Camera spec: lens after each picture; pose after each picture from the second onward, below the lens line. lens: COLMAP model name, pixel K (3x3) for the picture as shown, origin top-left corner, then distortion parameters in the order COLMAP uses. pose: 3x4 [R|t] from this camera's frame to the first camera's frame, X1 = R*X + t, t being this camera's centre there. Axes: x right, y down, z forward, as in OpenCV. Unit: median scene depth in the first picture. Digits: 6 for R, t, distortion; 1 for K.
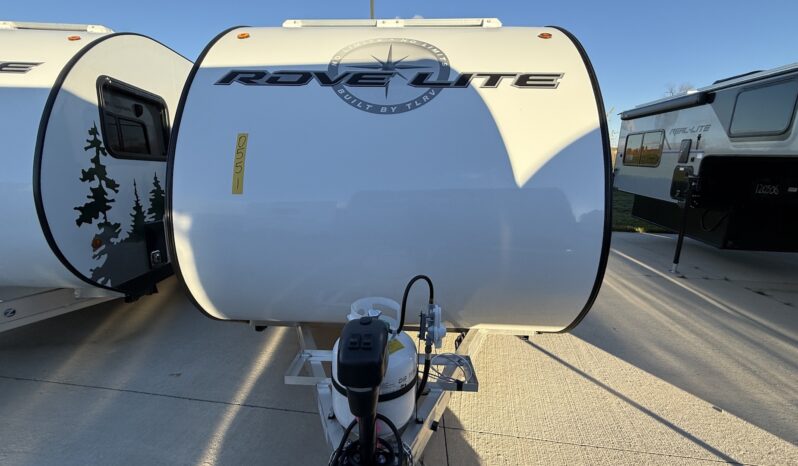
lens RADIAL K [[328.8, 0, 396.5], [0, 328.8, 232.0], [0, 0, 1]] dist [-0.000689, 0.000414]
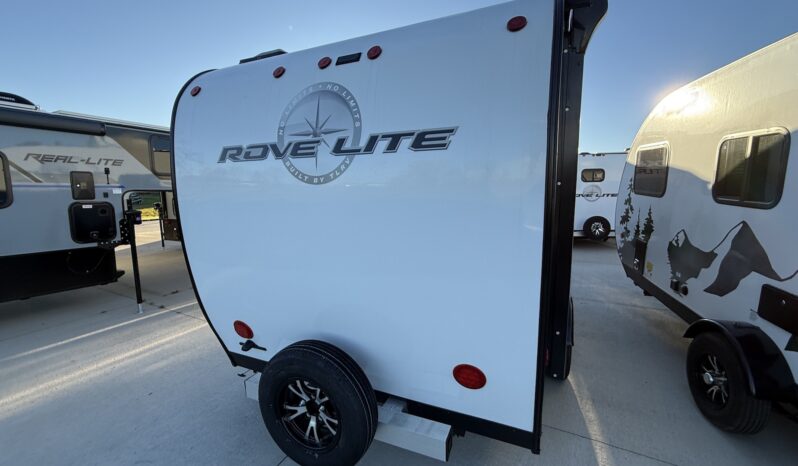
lens RADIAL K [[328.8, 0, 396.5], [0, 328.8, 232.0], [0, 0, 1]] dist [-0.000689, 0.000414]
pose [[-0.928996, -0.050458, 0.366635, -0.198425], [0.080380, 0.939506, 0.332969, -0.407993], [-0.361256, 0.338797, -0.868741, 1.729146]]
